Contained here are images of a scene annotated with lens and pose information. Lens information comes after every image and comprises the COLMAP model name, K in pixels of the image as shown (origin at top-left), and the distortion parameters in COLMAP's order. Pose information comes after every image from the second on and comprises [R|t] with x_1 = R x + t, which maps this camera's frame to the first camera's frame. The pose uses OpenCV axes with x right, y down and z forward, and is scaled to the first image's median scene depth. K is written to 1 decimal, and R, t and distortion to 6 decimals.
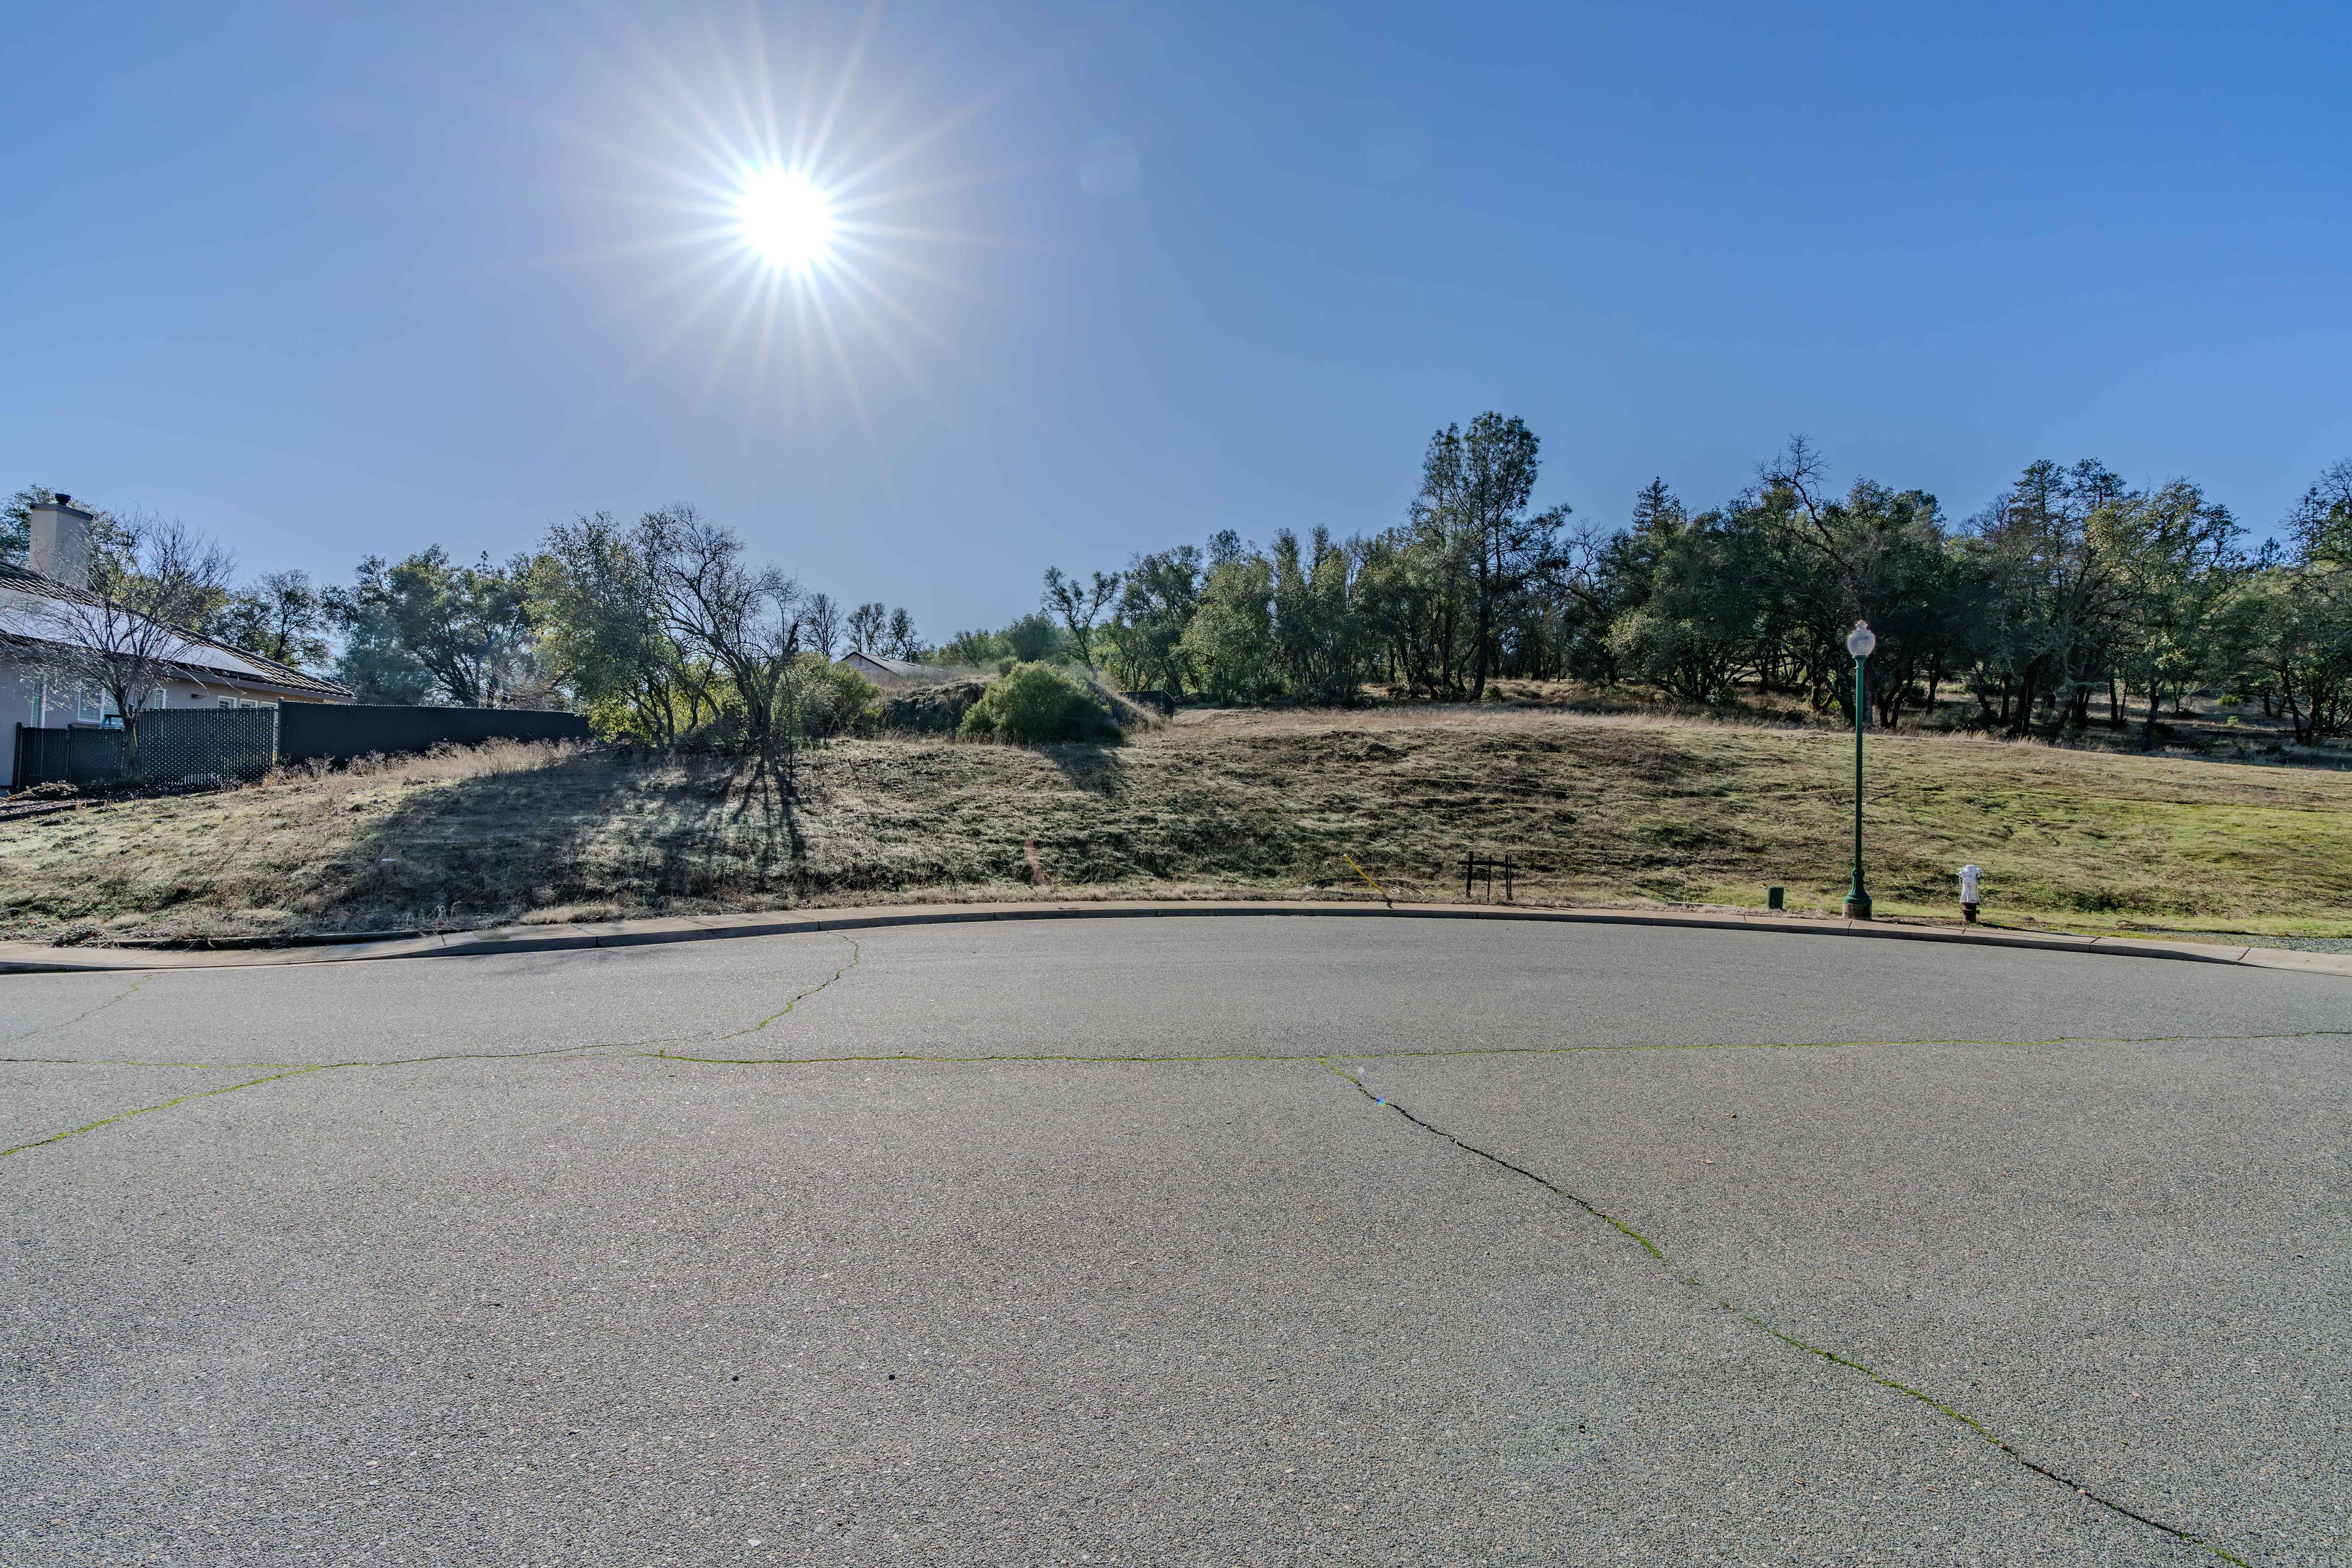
lens RADIAL K [[1073.5, 0, 1171.5], [0, 1073.5, 787.2], [0, 0, 1]] dist [-0.012211, 0.004699]
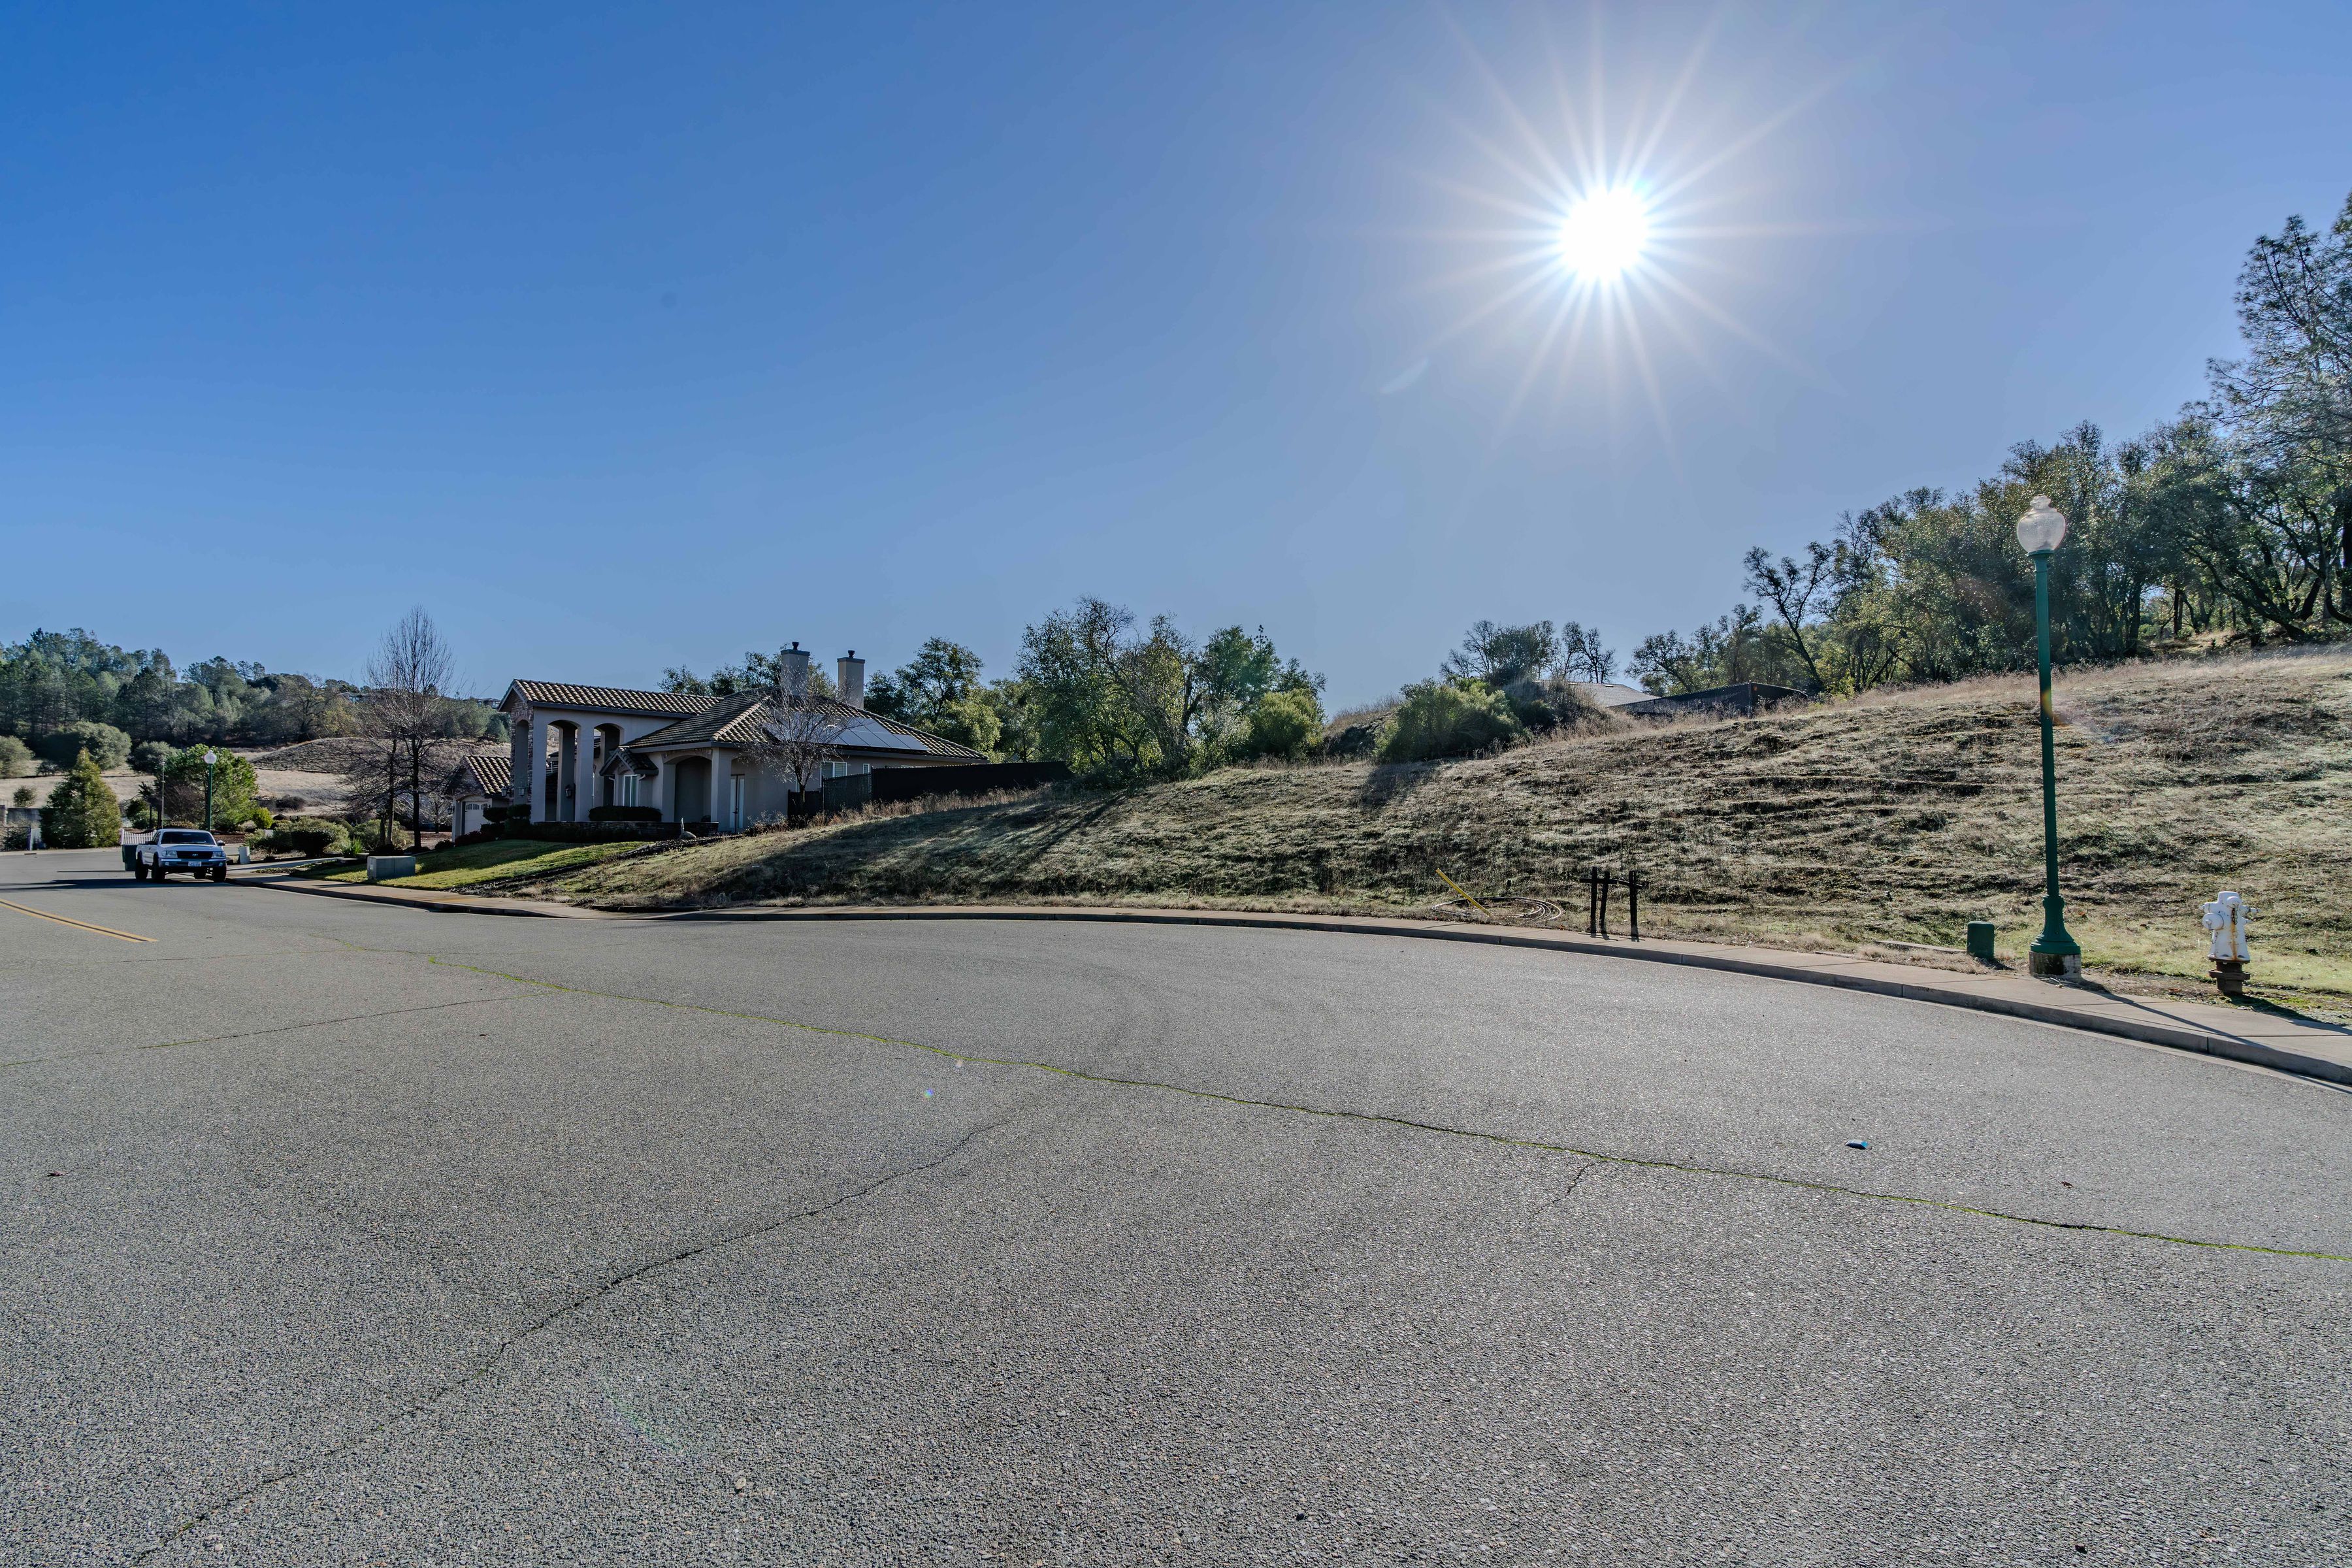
lens RADIAL K [[1073.5, 0, 1175.4], [0, 1073.5, 783.1], [0, 0, 1]] dist [-0.012211, 0.004699]
pose [[0.718262, -0.049087, -0.694039, 0.211909], [0.032801, 0.998788, -0.036695, 0.005137], [0.694999, 0.003591, 0.719001, 0.062622]]
